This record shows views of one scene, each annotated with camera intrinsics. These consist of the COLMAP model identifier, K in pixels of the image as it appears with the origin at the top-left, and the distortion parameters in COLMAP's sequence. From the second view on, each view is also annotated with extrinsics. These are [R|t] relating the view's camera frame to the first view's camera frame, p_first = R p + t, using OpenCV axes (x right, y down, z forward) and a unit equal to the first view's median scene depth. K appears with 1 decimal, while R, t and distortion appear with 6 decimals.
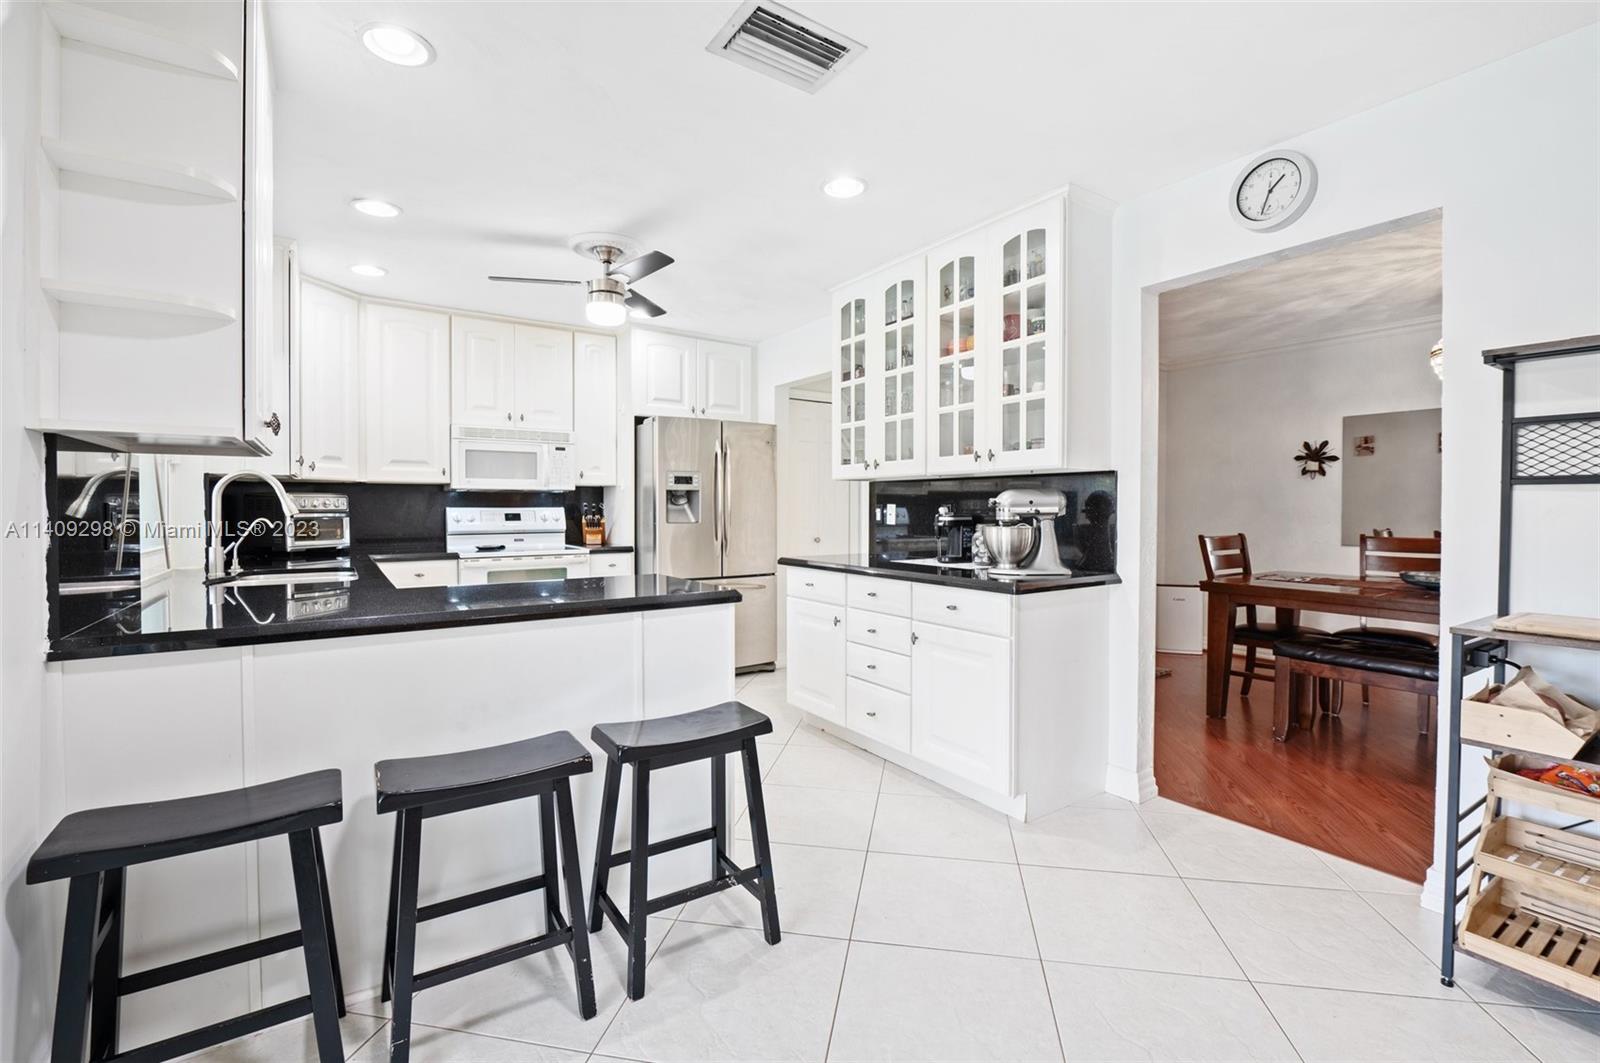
lens RADIAL K [[714.2, 0, 793.3], [0, 714.2, 522.3], [0, 0, 1]] dist [-0.003830, -0.001769]
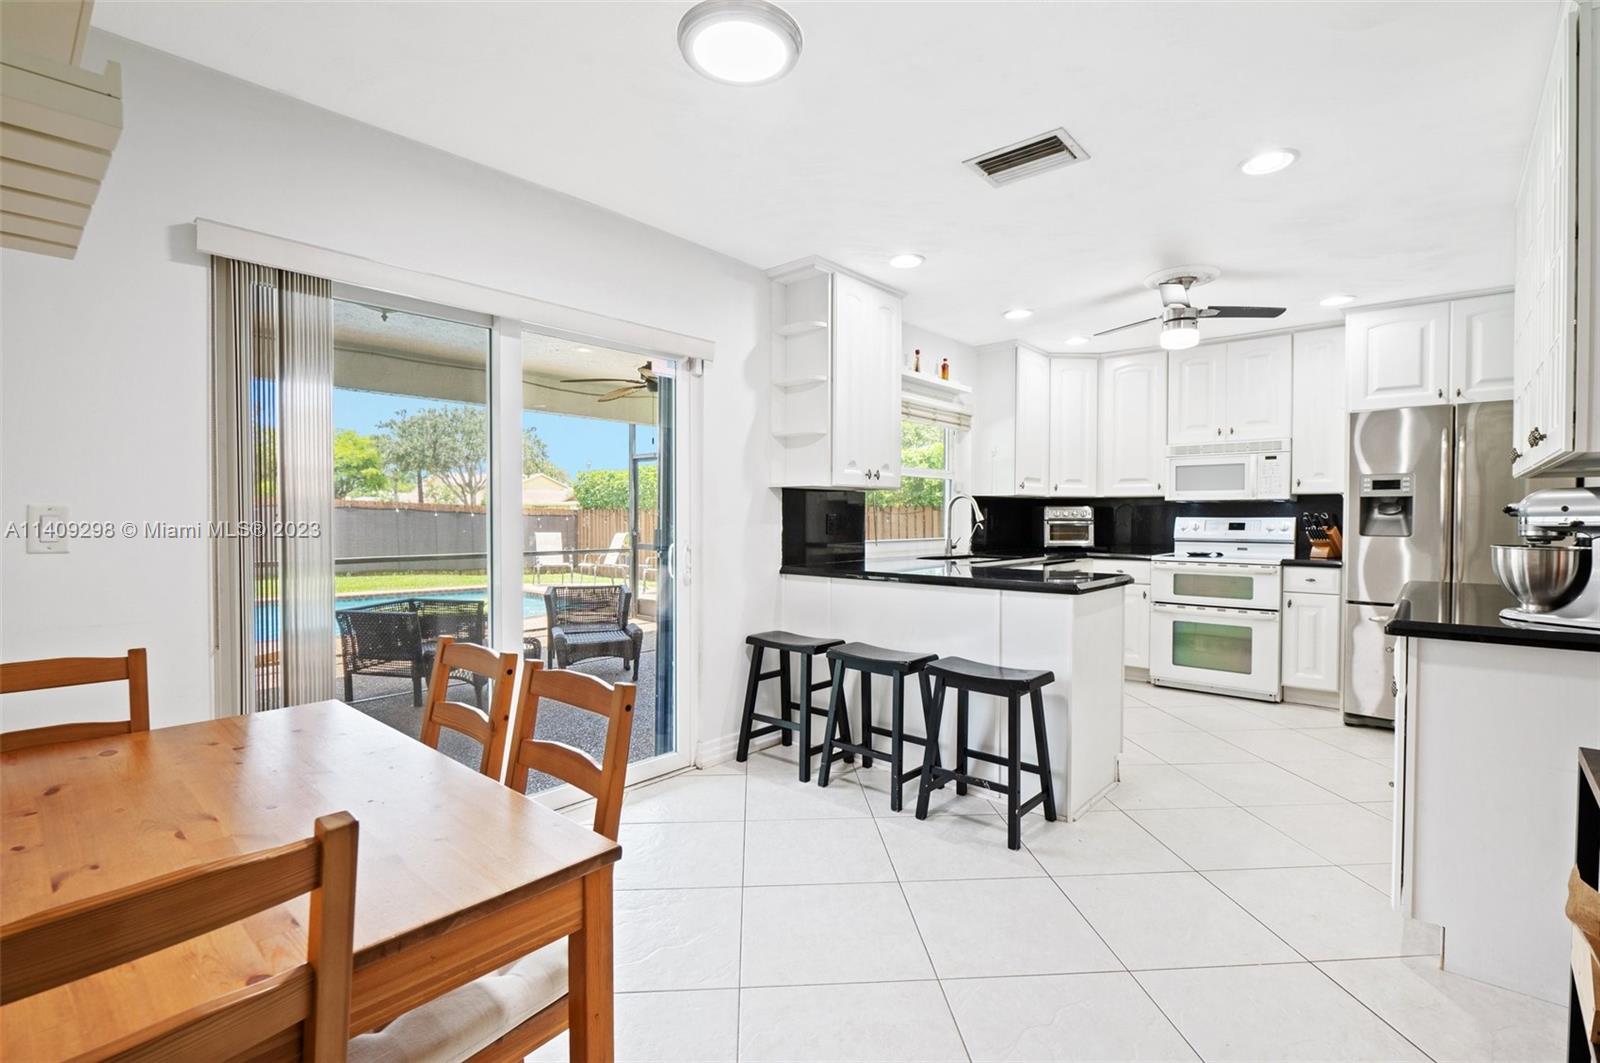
lens RADIAL K [[714.2, 0, 785.3], [0, 714.2, 526.6], [0, 0, 1]] dist [-0.003830, -0.001769]
pose [[0.256761, 0.015055, -0.966358, 0.476373], [-0.023403, 0.999682, 0.009356, -0.001309], [0.966192, 0.020213, 0.257031, 0.104477]]
